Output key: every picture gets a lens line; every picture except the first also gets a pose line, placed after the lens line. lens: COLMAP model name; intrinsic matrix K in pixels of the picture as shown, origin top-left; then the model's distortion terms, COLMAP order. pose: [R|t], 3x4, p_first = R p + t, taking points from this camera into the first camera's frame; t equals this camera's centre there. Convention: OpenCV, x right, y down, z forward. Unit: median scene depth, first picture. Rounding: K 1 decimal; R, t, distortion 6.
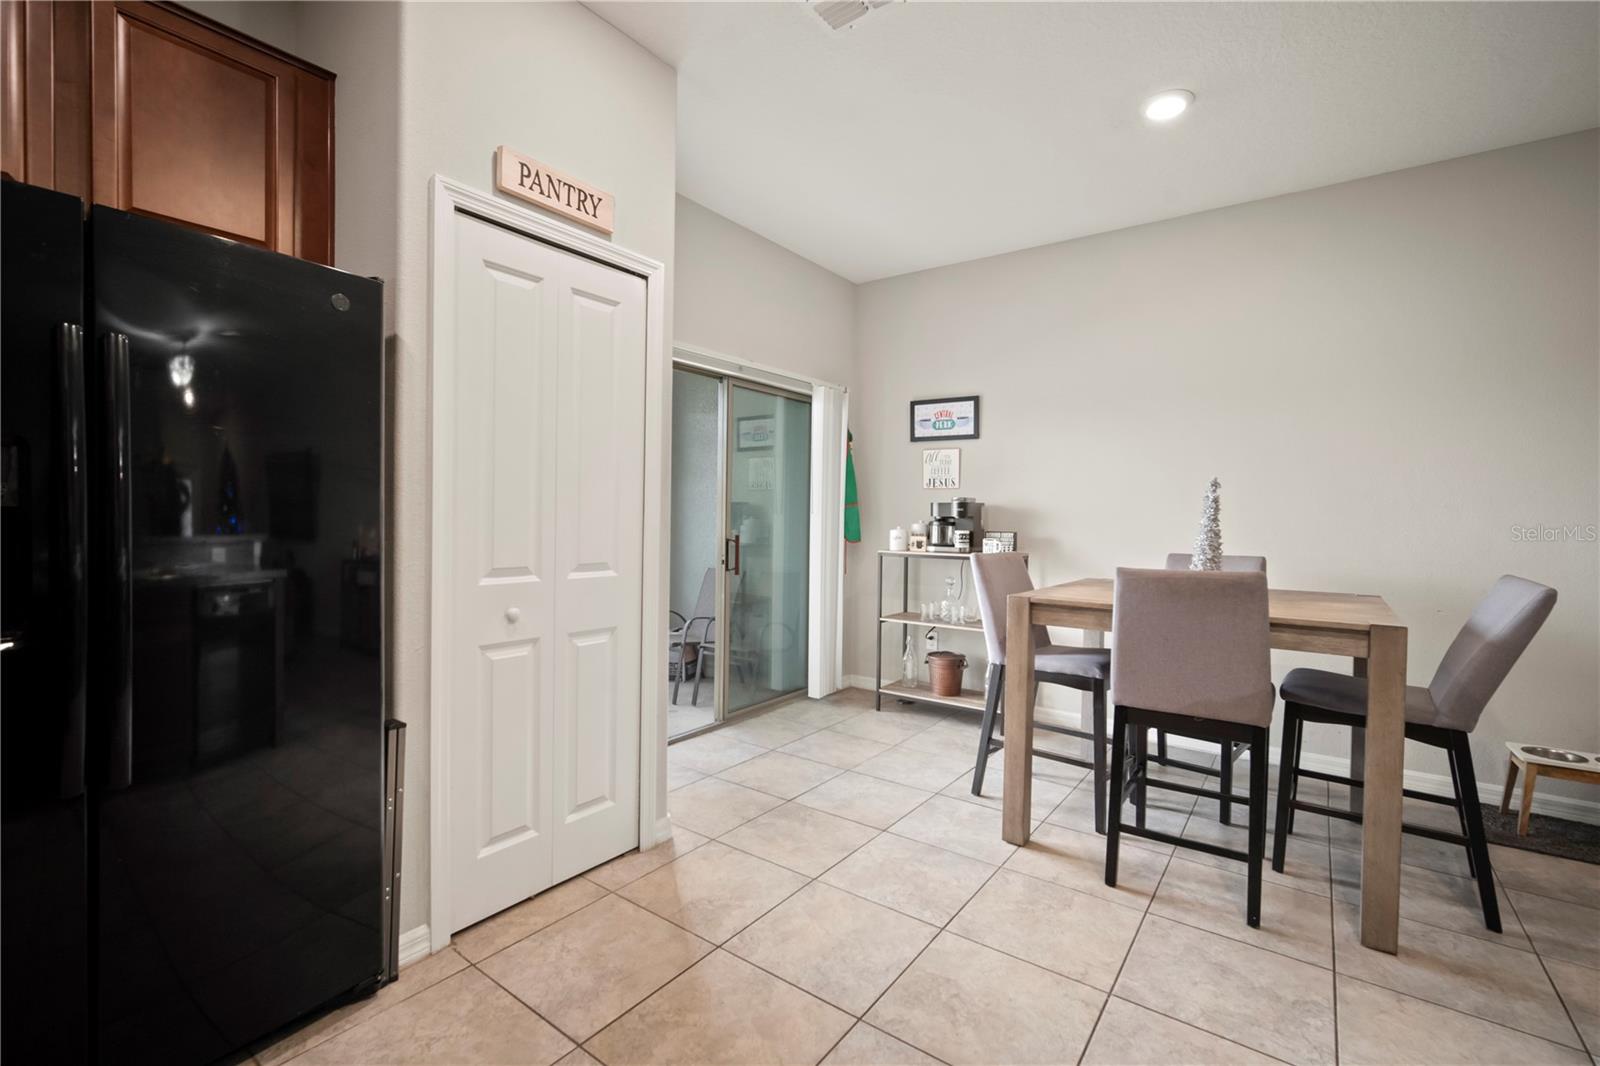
lens RADIAL K [[696.8, 0, 792.3], [0, 696.8, 530.8], [0, 0, 1]] dist [-0.011273, 0.004572]
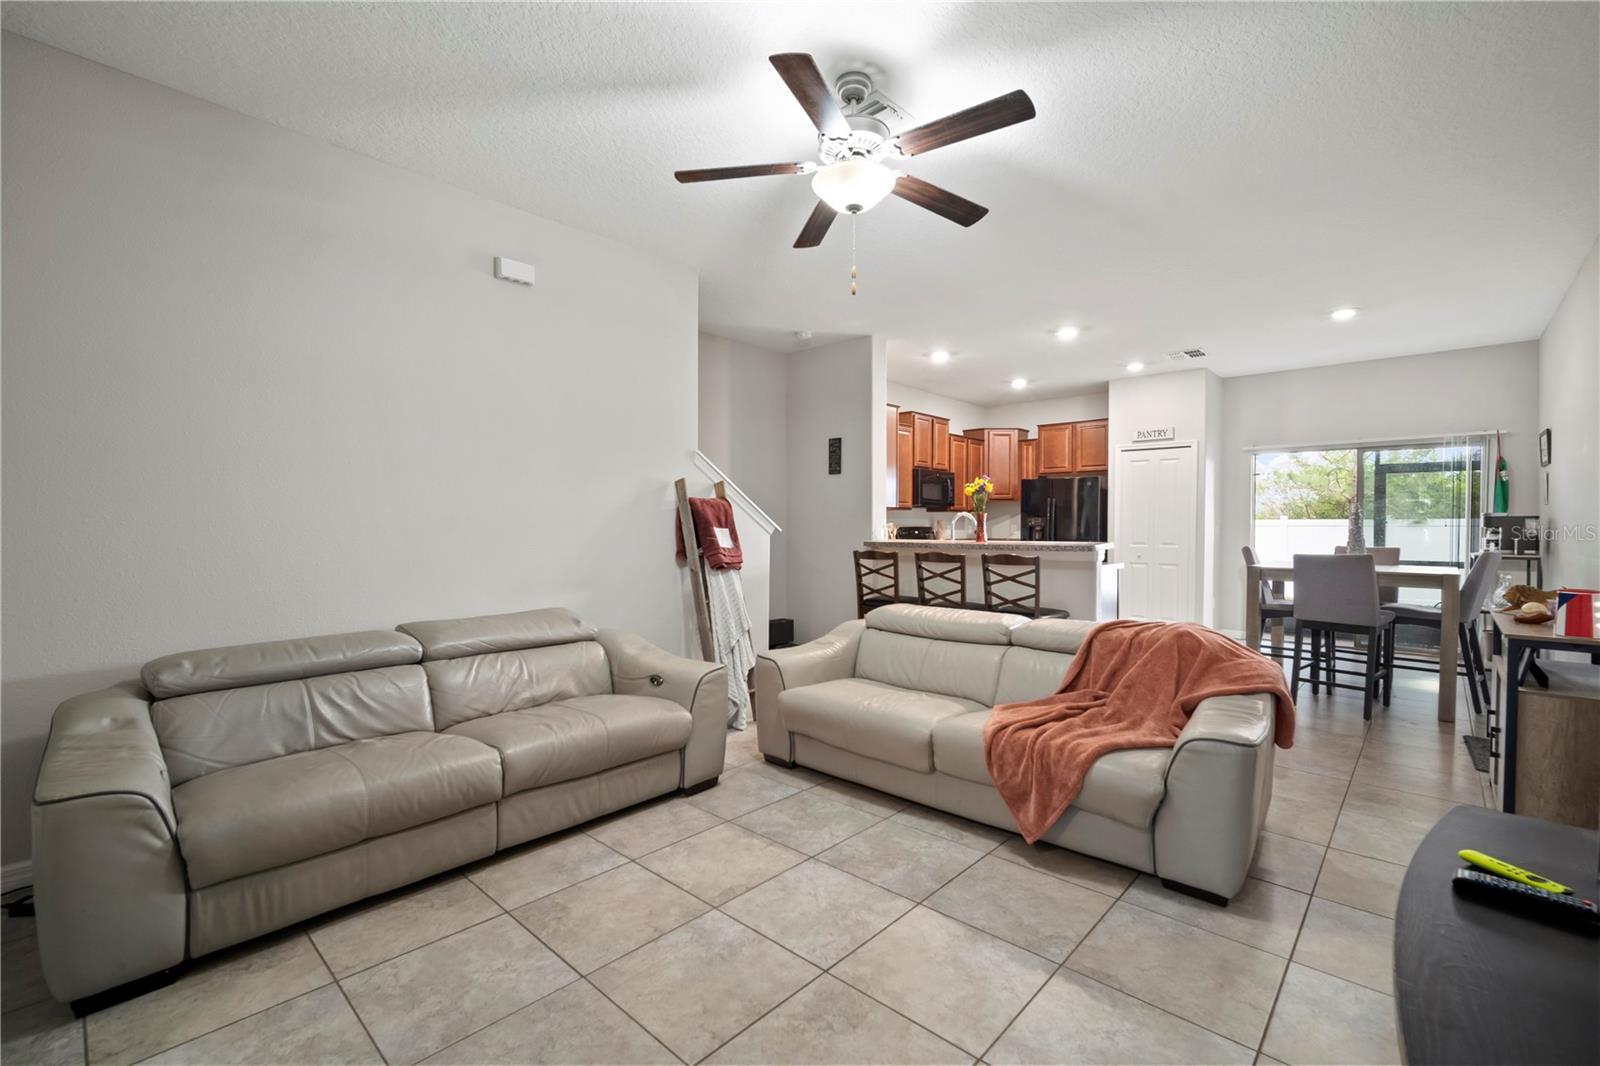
lens RADIAL K [[696.8, 0, 800.6], [0, 696.8, 538.5], [0, 0, 1]] dist [-0.011273, 0.004572]
pose [[-0.091399, 0.009805, -0.995766, 2.771980], [-0.021941, 0.999689, 0.011857, 0.025548], [0.995573, 0.022932, -0.091155, -0.350449]]
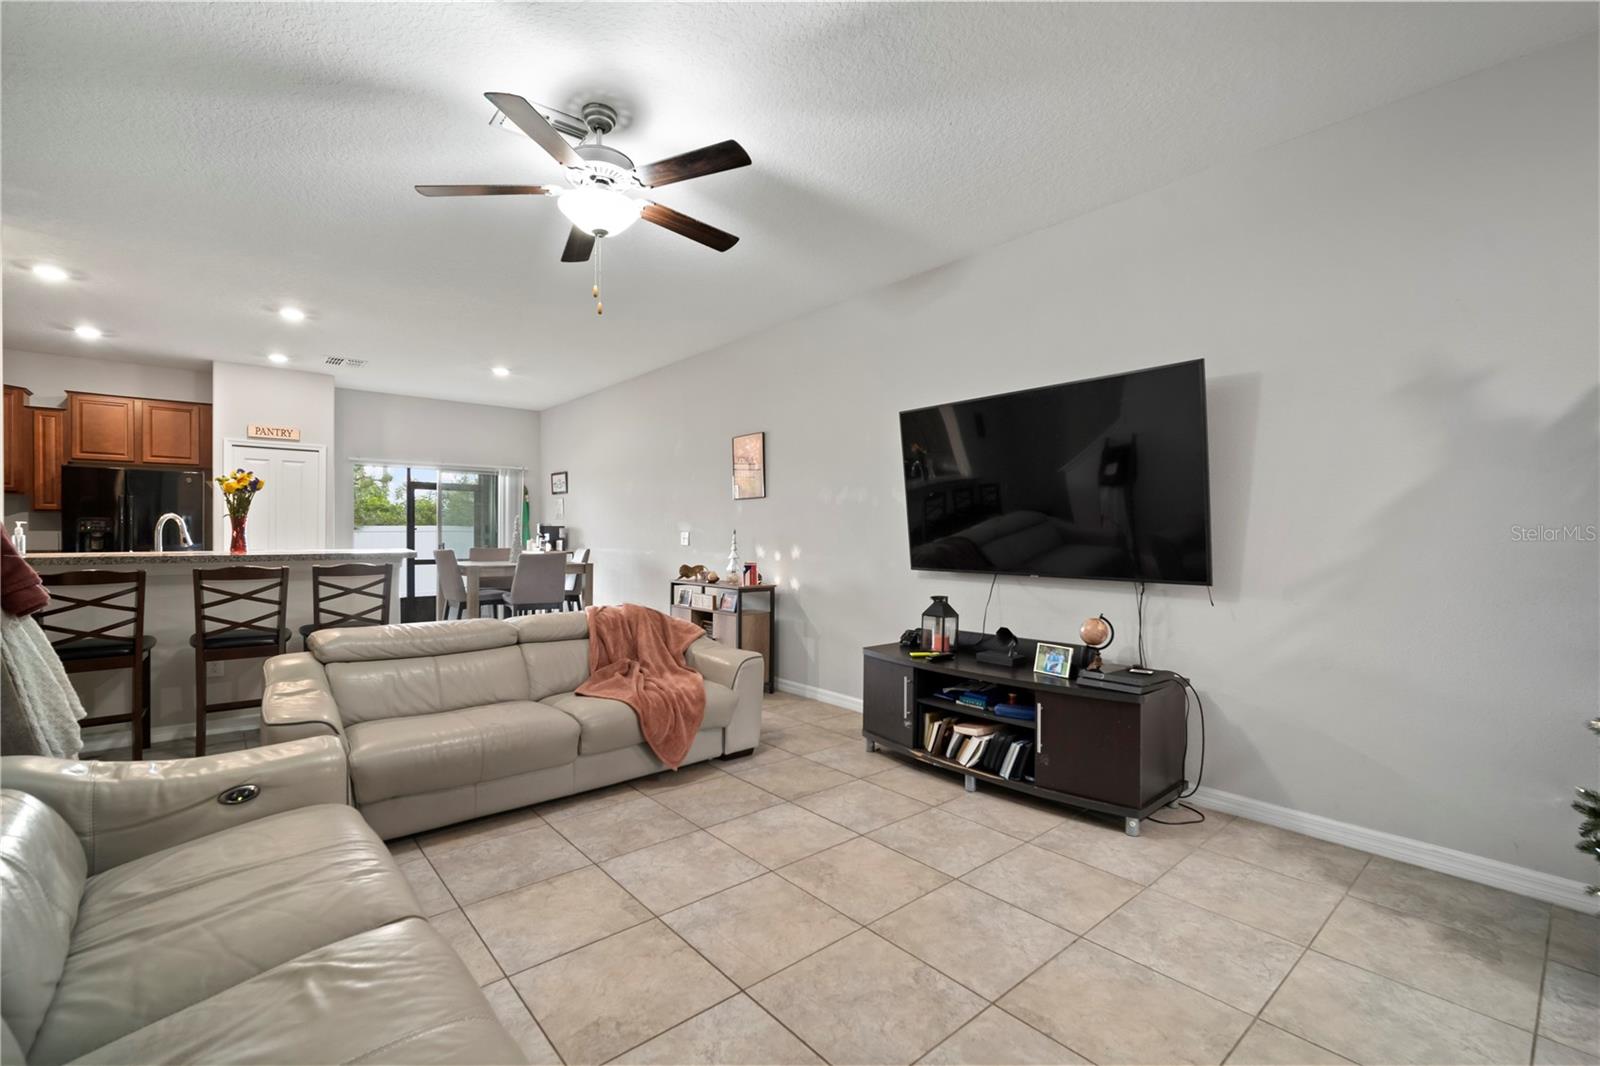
lens RADIAL K [[696.8, 0, 799.7], [0, 696.8, 536.8], [0, 0, 1]] dist [-0.011273, 0.004572]
pose [[0.979034, -0.004989, -0.203636, 2.262098], [0.001696, 0.999865, -0.016342, 0.041591], [0.203690, 0.015654, 0.978910, -1.365613]]
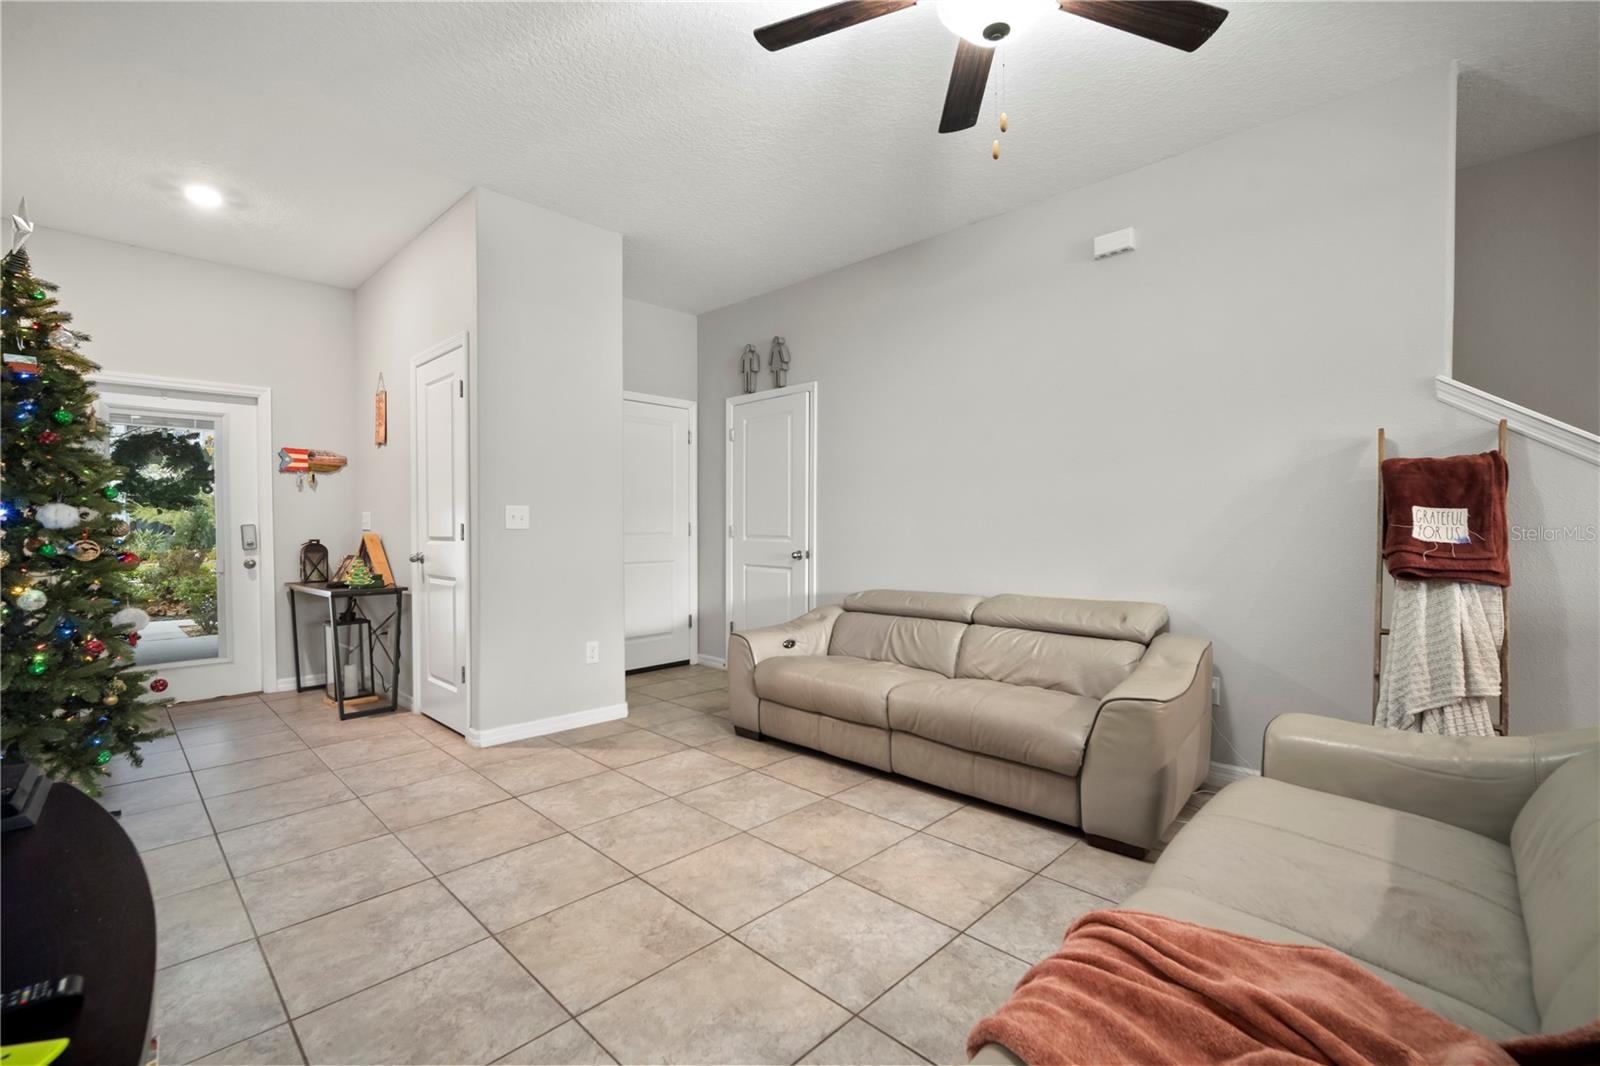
lens RADIAL K [[696.8, 0, 797.5], [0, 696.8, 544.1], [0, 0, 1]] dist [-0.011273, 0.004572]
pose [[-0.992795, -0.014134, 0.118987, 1.851710], [-0.008661, 0.998886, 0.046391, 0.035726], [-0.119510, 0.045026, -0.991812, 0.360975]]
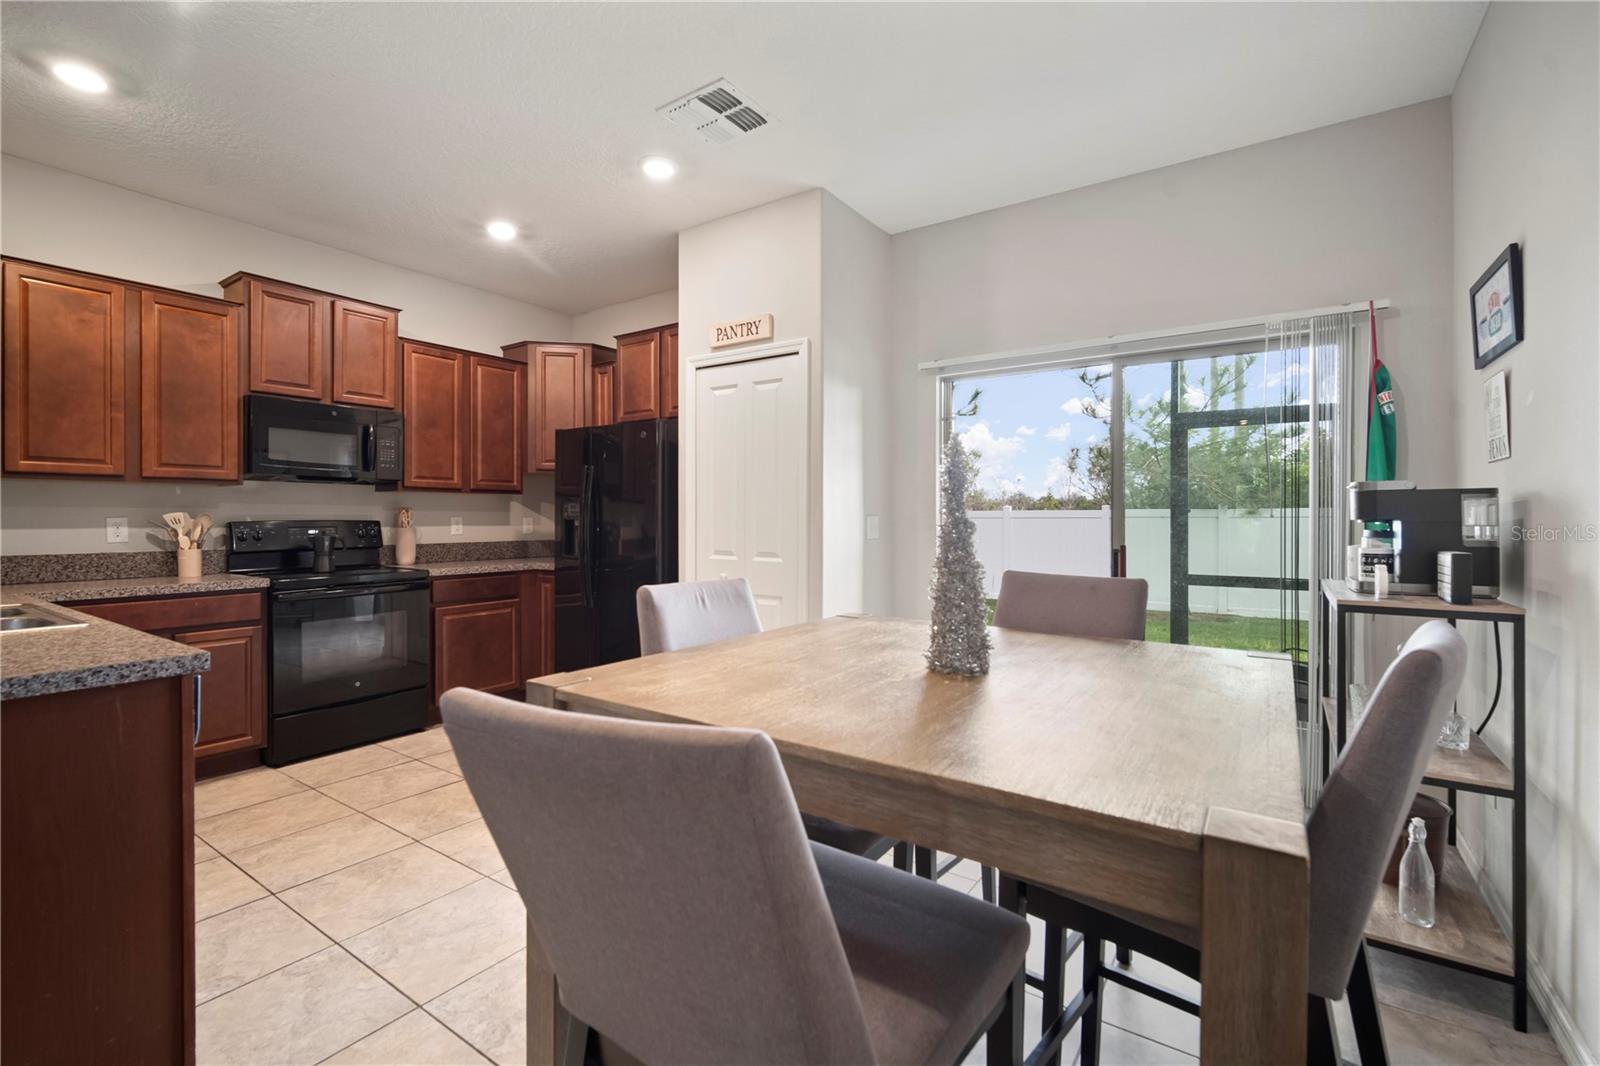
lens RADIAL K [[696.8, 0, 808.6], [0, 696.8, 520.9], [0, 0, 1]] dist [-0.011273, 0.004572]
pose [[0.056239, -0.004438, -0.998407, 1.163337], [-0.018286, 0.999818, -0.005474, -0.014763], [0.998250, 0.018565, 0.056148, 0.917787]]
